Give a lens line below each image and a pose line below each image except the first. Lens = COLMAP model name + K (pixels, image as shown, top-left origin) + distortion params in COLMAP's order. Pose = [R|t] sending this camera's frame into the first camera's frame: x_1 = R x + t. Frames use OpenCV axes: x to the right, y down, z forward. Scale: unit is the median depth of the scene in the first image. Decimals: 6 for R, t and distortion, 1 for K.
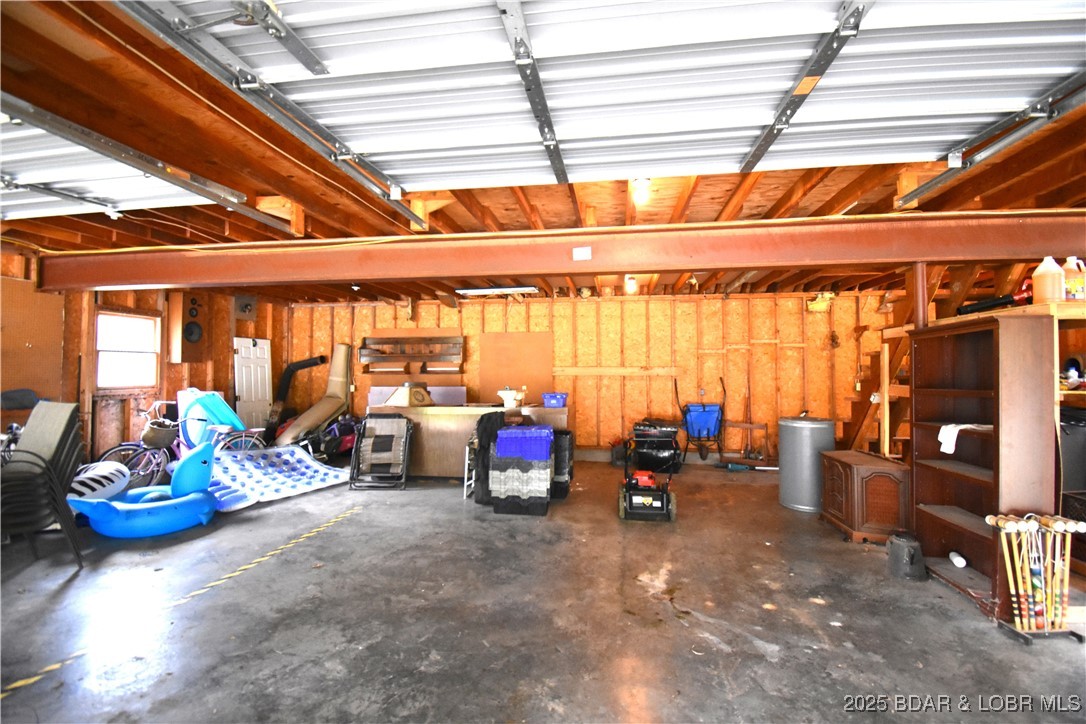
lens RADIAL K [[486.5, 0, 542.6], [0, 486.5, 358.9], [0, 0, 1]] dist [0.017244, -0.025037]
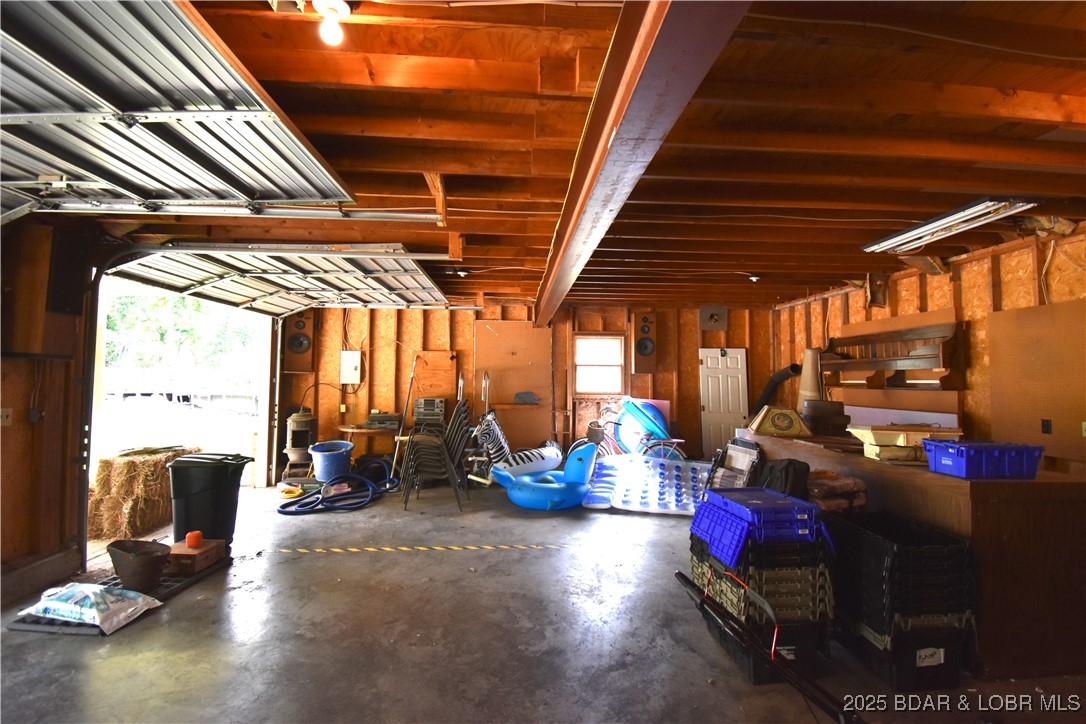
lens RADIAL K [[486.5, 0, 542.6], [0, 486.5, 358.9], [0, 0, 1]] dist [0.017244, -0.025037]
pose [[0.212669, -0.035692, -0.976472, 0.389238], [0.015846, 0.999327, -0.033077, 0.008361], [0.976996, -0.008438, 0.213092, 0.601783]]
